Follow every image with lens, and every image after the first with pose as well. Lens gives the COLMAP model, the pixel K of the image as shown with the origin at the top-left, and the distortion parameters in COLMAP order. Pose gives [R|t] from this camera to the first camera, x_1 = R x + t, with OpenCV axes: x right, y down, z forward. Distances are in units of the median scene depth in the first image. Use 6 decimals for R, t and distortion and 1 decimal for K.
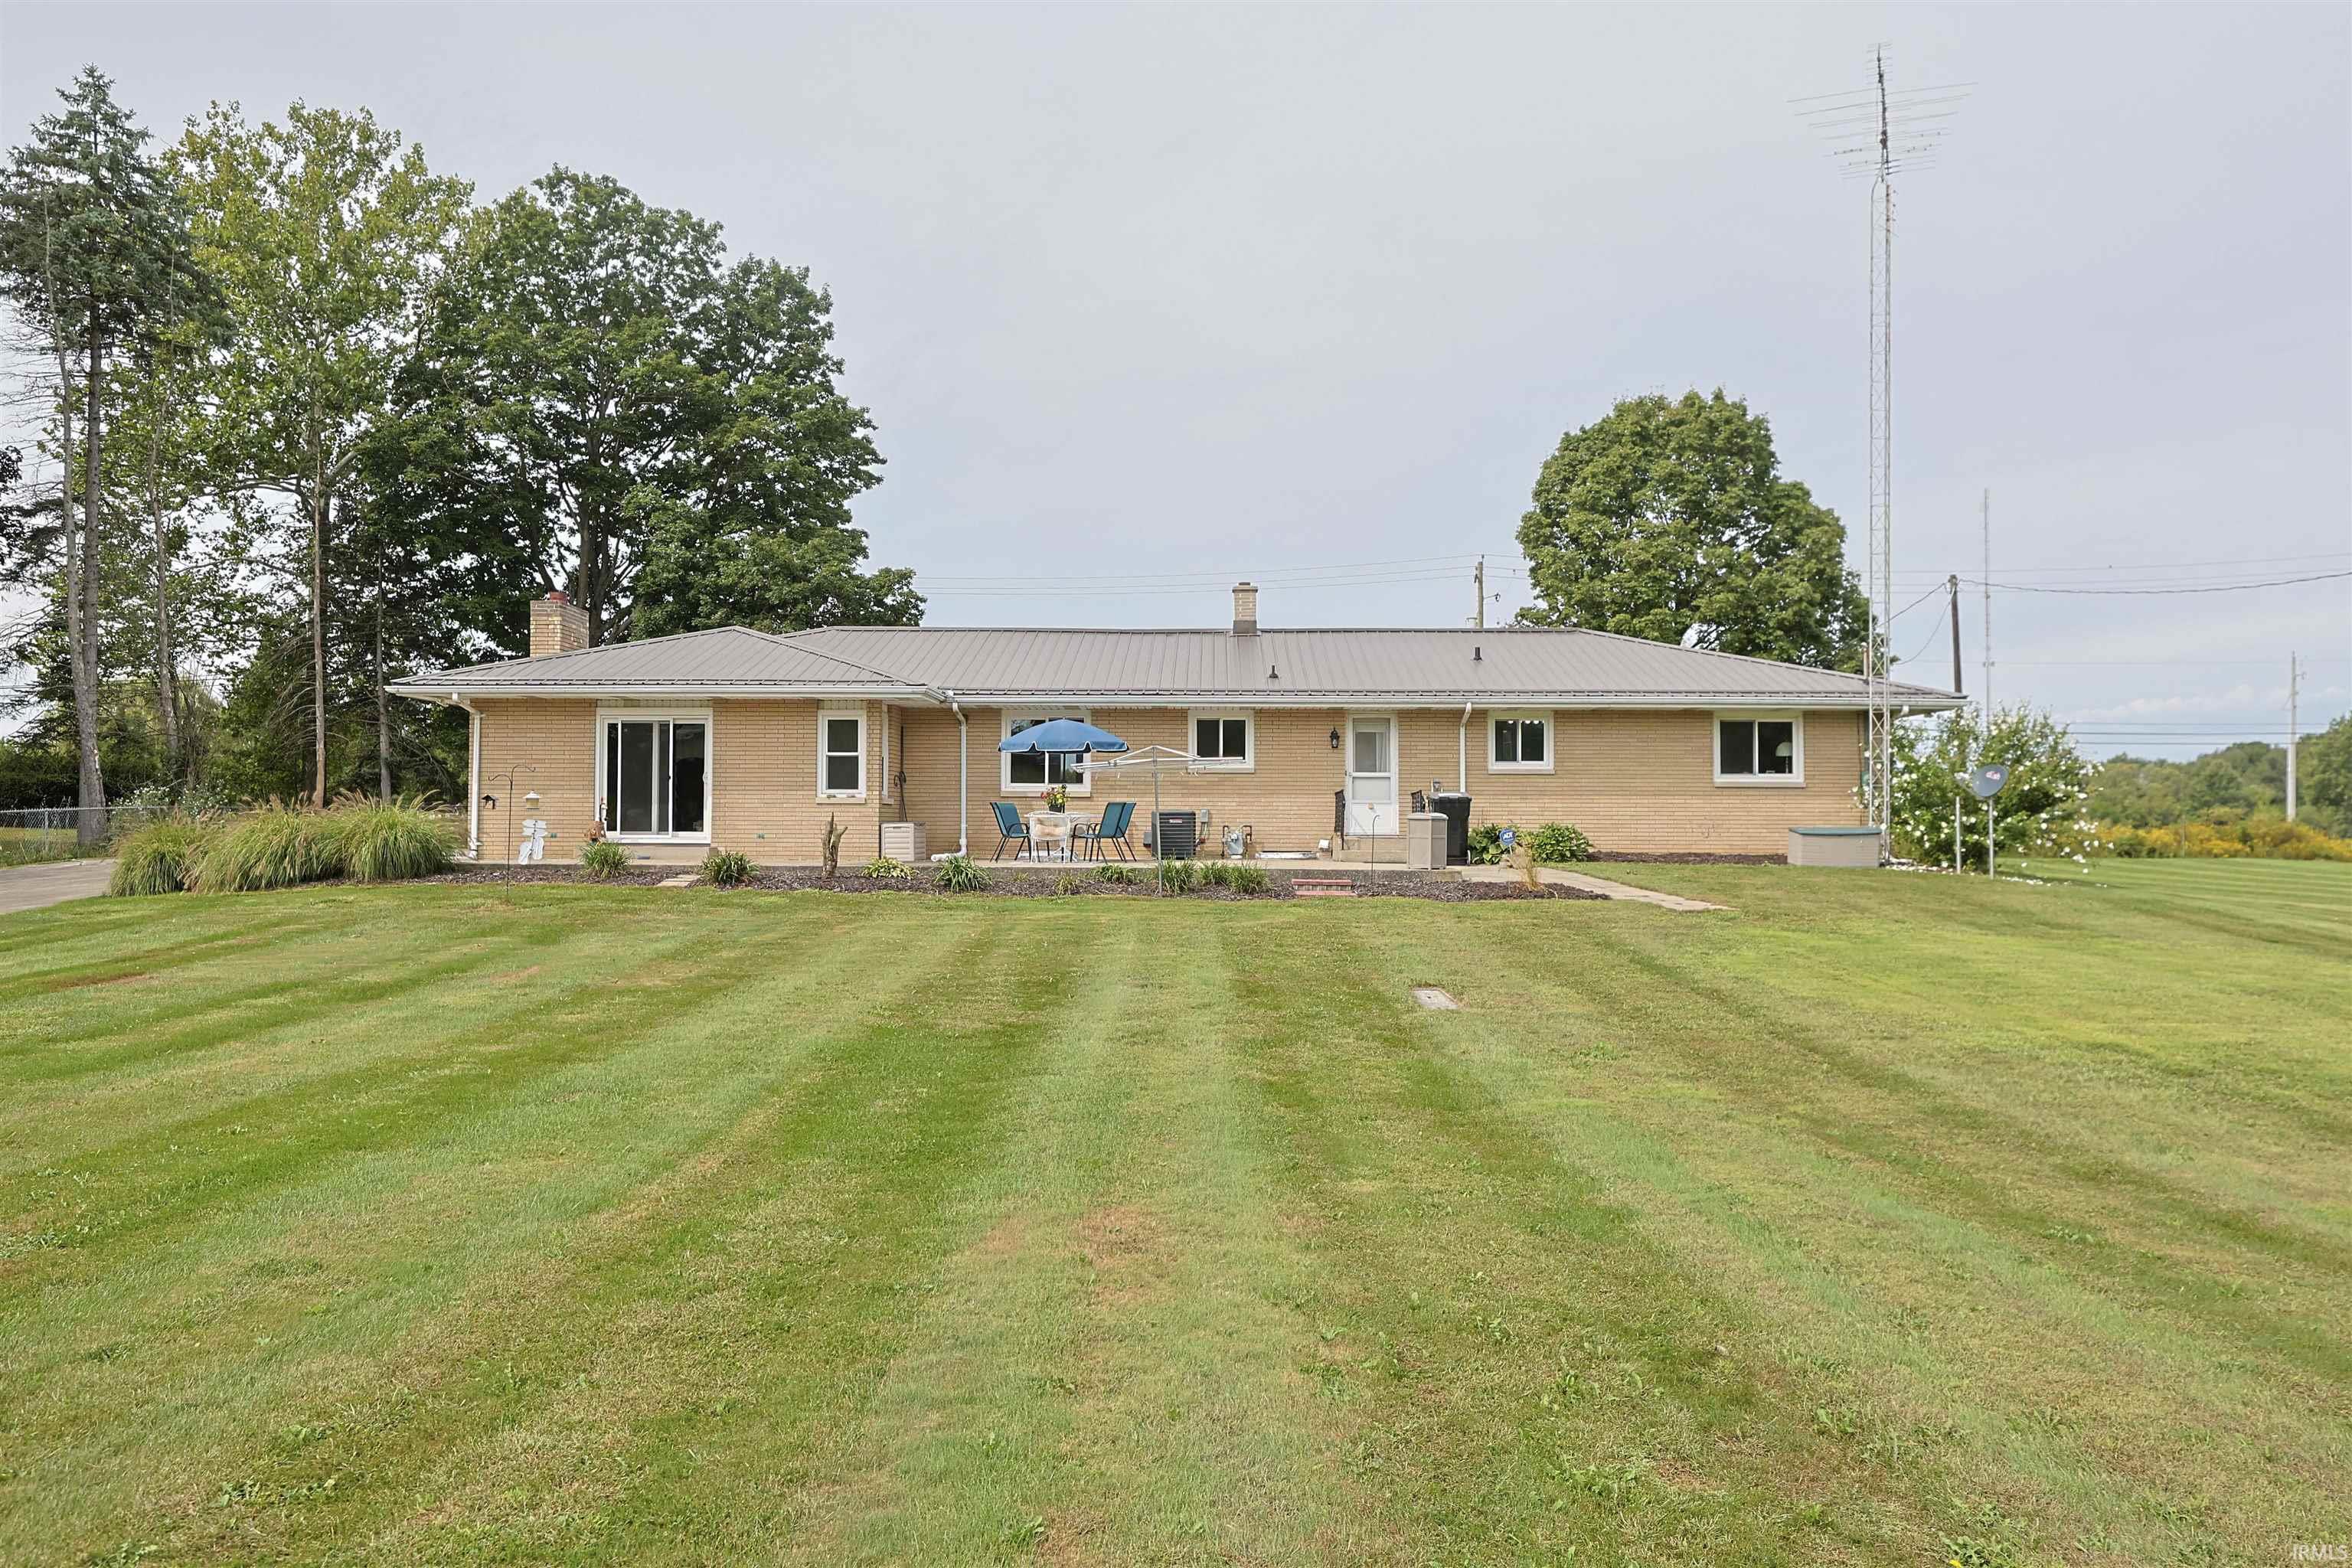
lens RADIAL K [[1653.1, 0, 1176.0], [0, 1653.1, 784.0], [0, 0, 1]] dist [0.002877, 0.005218]
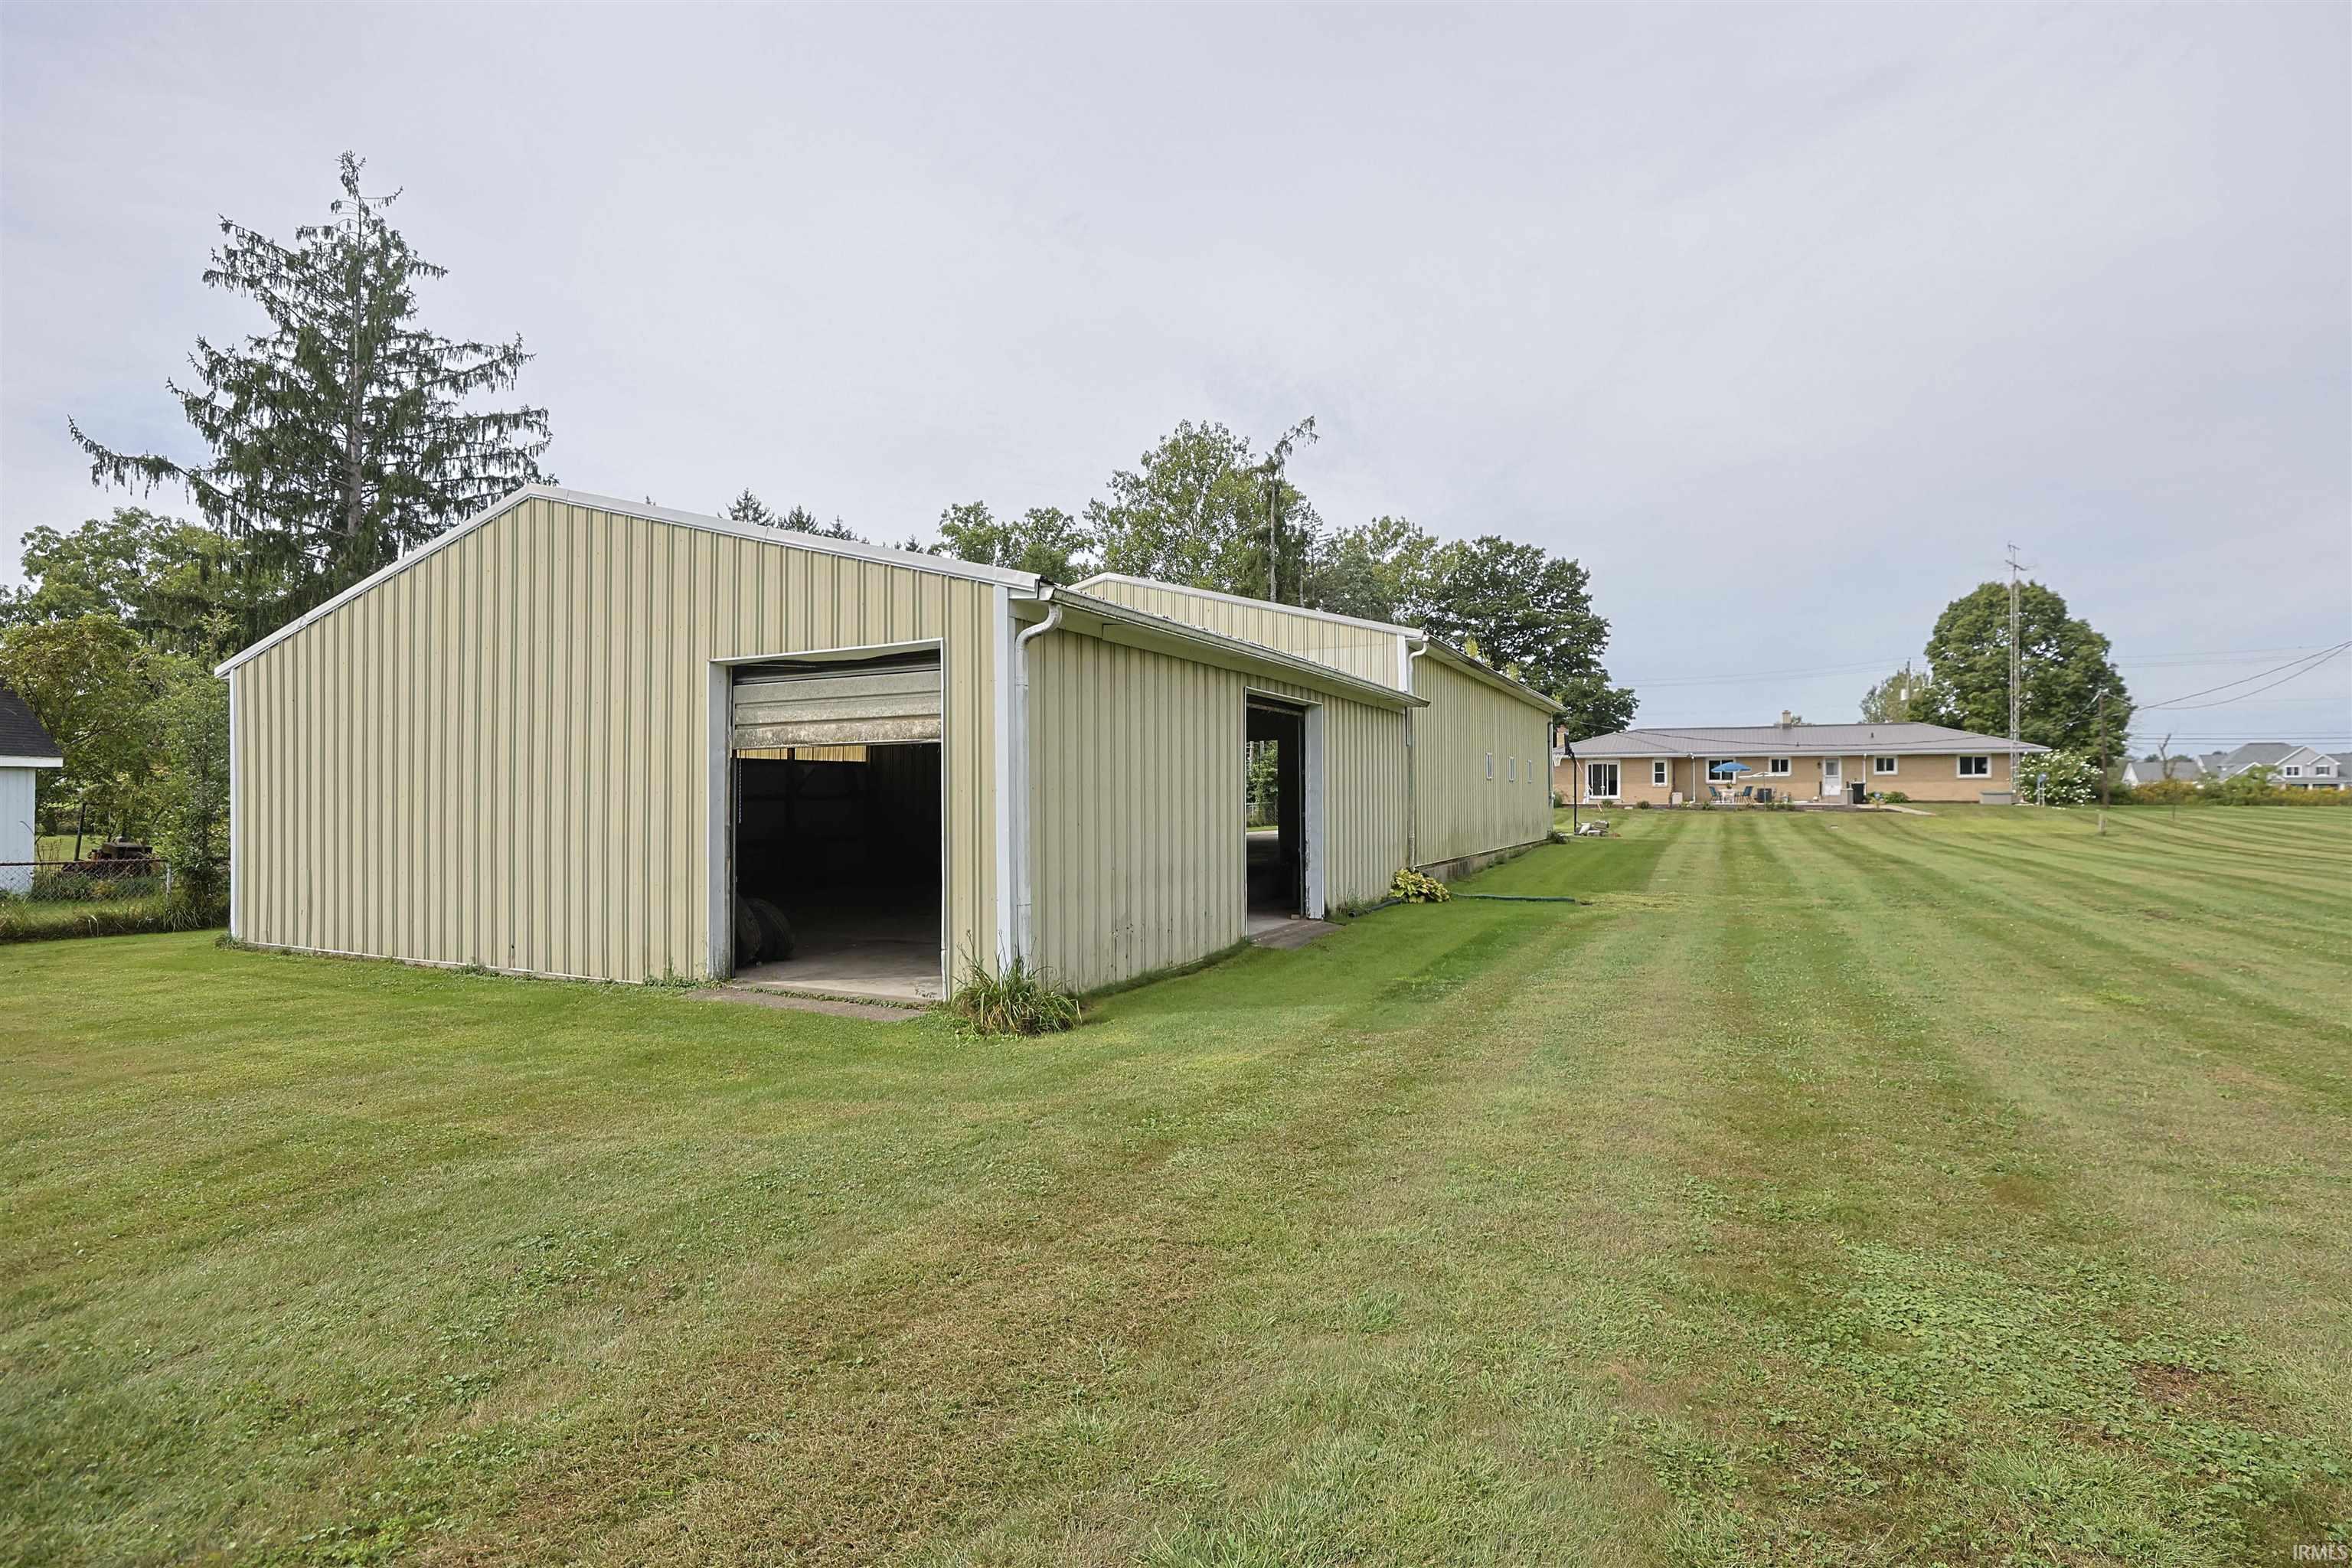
lens RADIAL K [[1143.7, 0, 1185.4], [0, 1143.7, 762.6], [0, 0, 1]] dist [-0.046856, 0.015017]
pose [[0.904468, -0.016351, -0.426228, -0.080963], [0.016610, 0.999857, -0.003109, -0.045128], [0.426218, -0.004268, 0.904611, -1.483783]]
